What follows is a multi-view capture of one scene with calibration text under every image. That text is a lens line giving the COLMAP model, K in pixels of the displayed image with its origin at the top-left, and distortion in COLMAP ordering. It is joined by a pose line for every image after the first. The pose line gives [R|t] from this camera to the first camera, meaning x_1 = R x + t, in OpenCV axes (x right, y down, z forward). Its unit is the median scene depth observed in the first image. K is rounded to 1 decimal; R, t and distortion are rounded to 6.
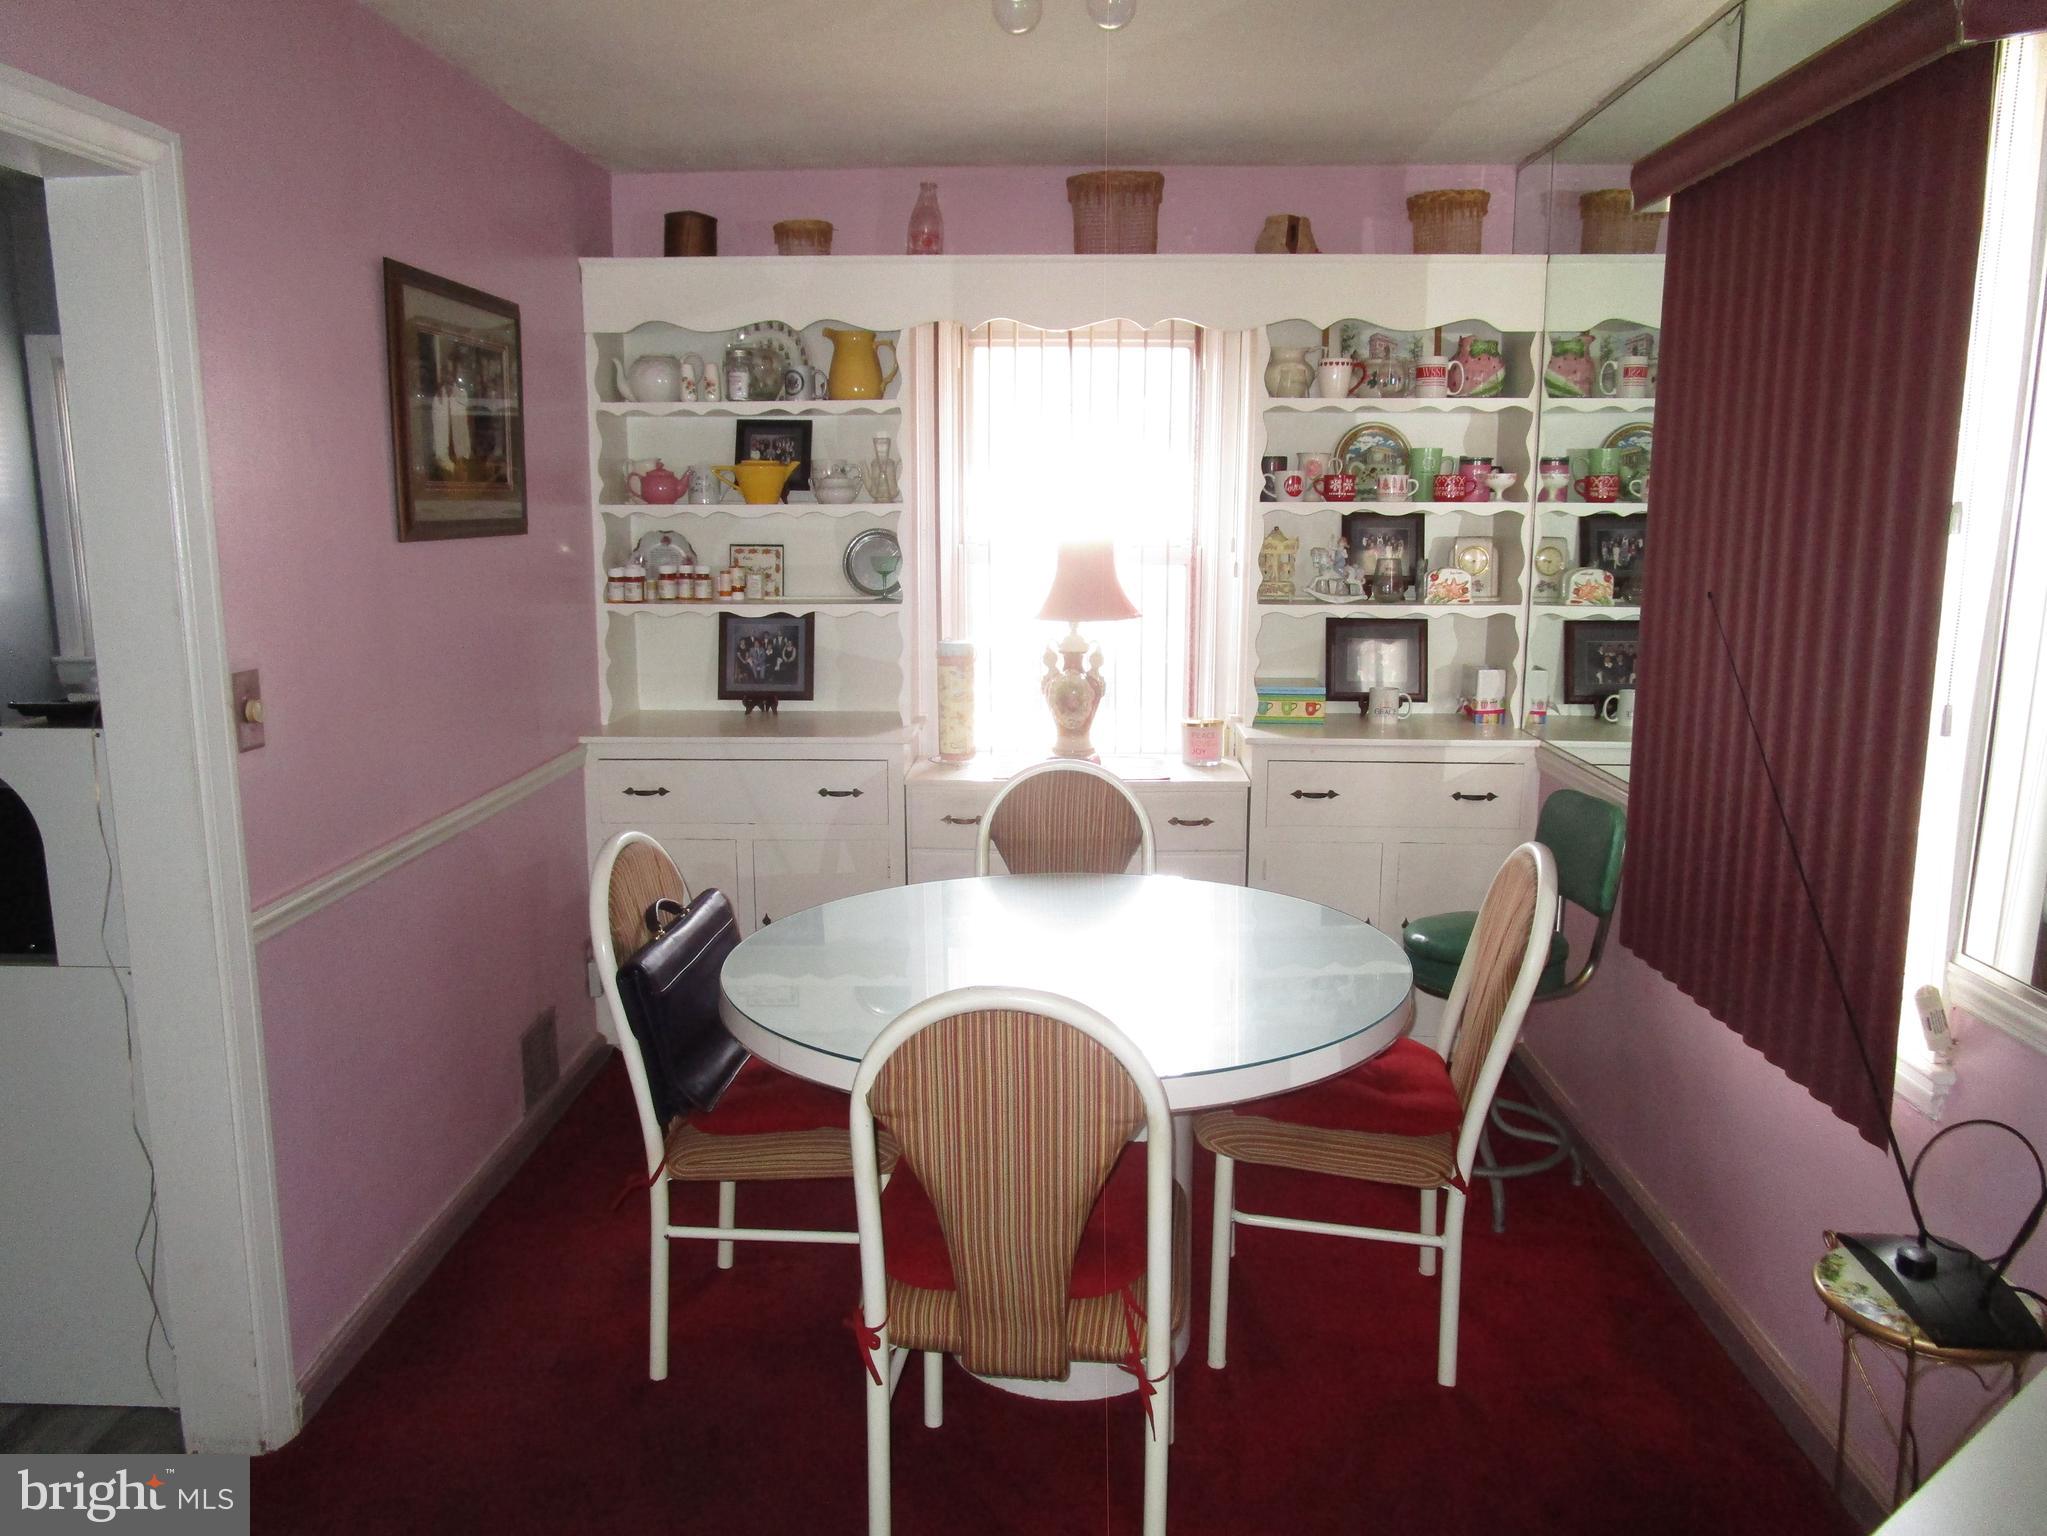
lens RADIAL K [[1488.8, 0, 1018.9], [0, 1488.8, 777.0], [0, 0, 1]] dist [-0.024889, 0.004675]
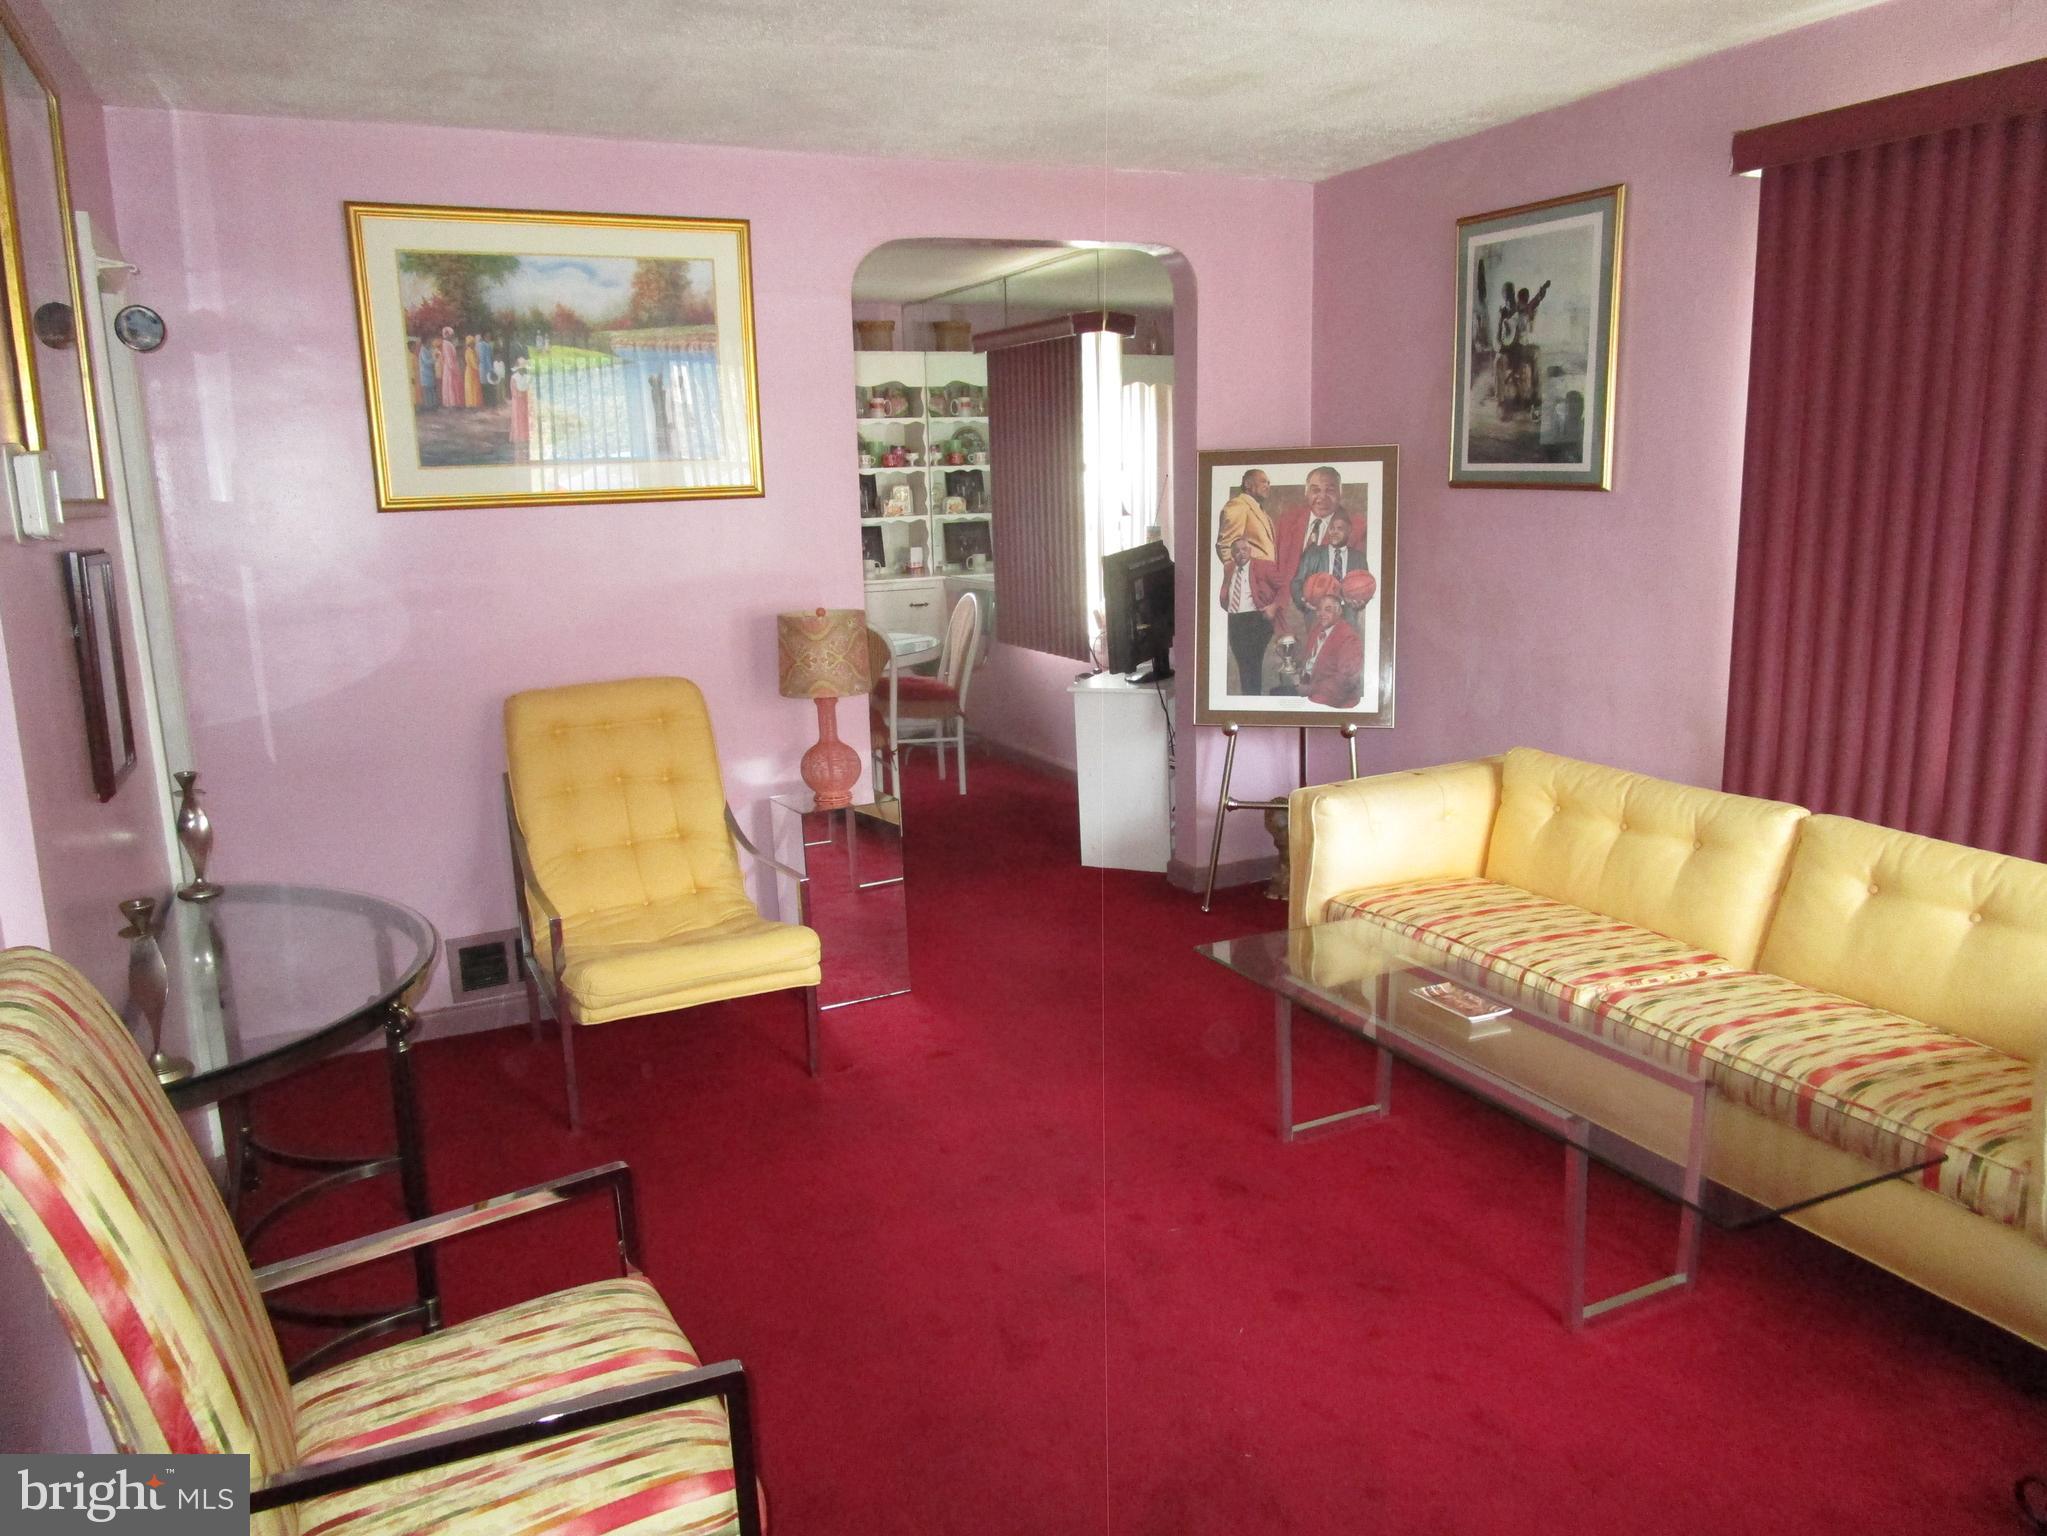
lens RADIAL K [[1488.8, 0, 1029.4], [0, 1488.8, 767.4], [0, 0, 1]] dist [-0.024889, 0.004675]
pose [[0.885235, -0.117628, 0.450025, -0.527274], [0.113547, 0.992874, 0.036163, 0.180578], [-0.451072, 0.019087, 0.892284, -0.947344]]
